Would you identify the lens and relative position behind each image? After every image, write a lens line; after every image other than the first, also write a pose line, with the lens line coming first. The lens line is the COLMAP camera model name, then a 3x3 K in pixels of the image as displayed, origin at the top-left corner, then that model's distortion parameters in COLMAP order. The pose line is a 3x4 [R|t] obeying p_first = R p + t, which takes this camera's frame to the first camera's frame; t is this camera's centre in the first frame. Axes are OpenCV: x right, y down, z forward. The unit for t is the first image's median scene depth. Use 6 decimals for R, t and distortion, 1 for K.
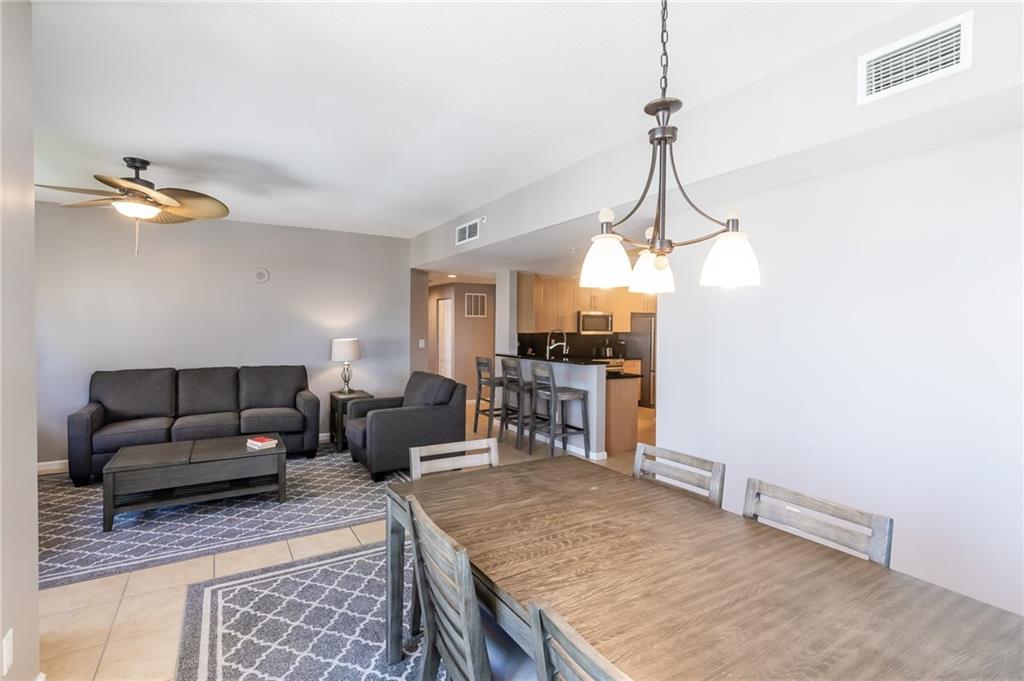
lens RADIAL K [[486.6, 0, 513.9], [0, 486.6, 315.8], [0, 0, 1]] dist [-0.000836, -0.000057]
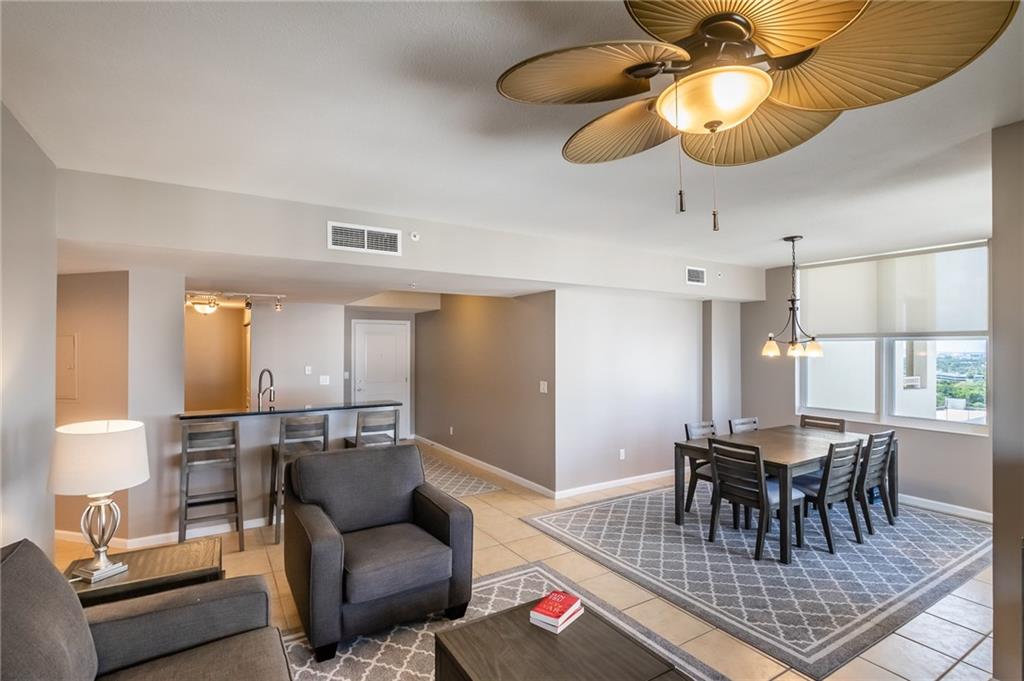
lens RADIAL K [[479.0, 0, 493.4], [0, 479.0, 344.7], [0, 0, 1]] dist [-0.001945, -0.000295]
pose [[0.022857, 0.001457, 0.999738, -0.709407], [-0.025038, 0.999686, -0.000885, -0.019909], [-0.999425, -0.025011, 0.022886, 0.722635]]
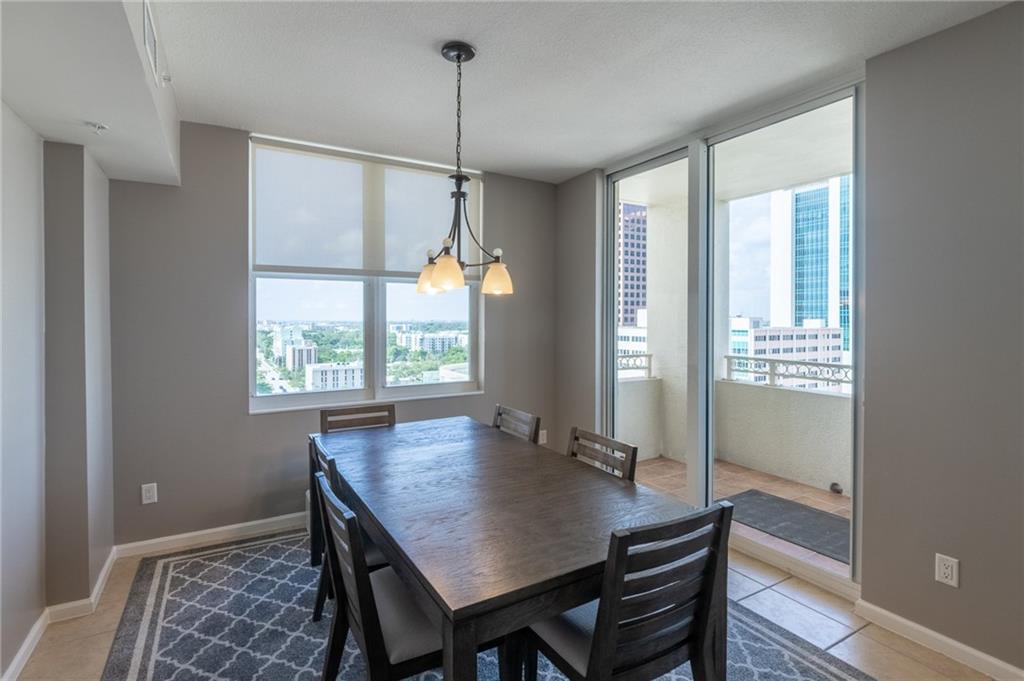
lens RADIAL K [[489.2, 0, 495.3], [0, 489.2, 321.0], [0, 0, 1]] dist [-0.003680, -0.000345]
pose [[-0.999128, -0.002556, 0.041671, 0.027875], [-0.003131, 0.999901, -0.013748, 0.013894], [-0.041632, -0.013866, -0.999037, 0.642652]]
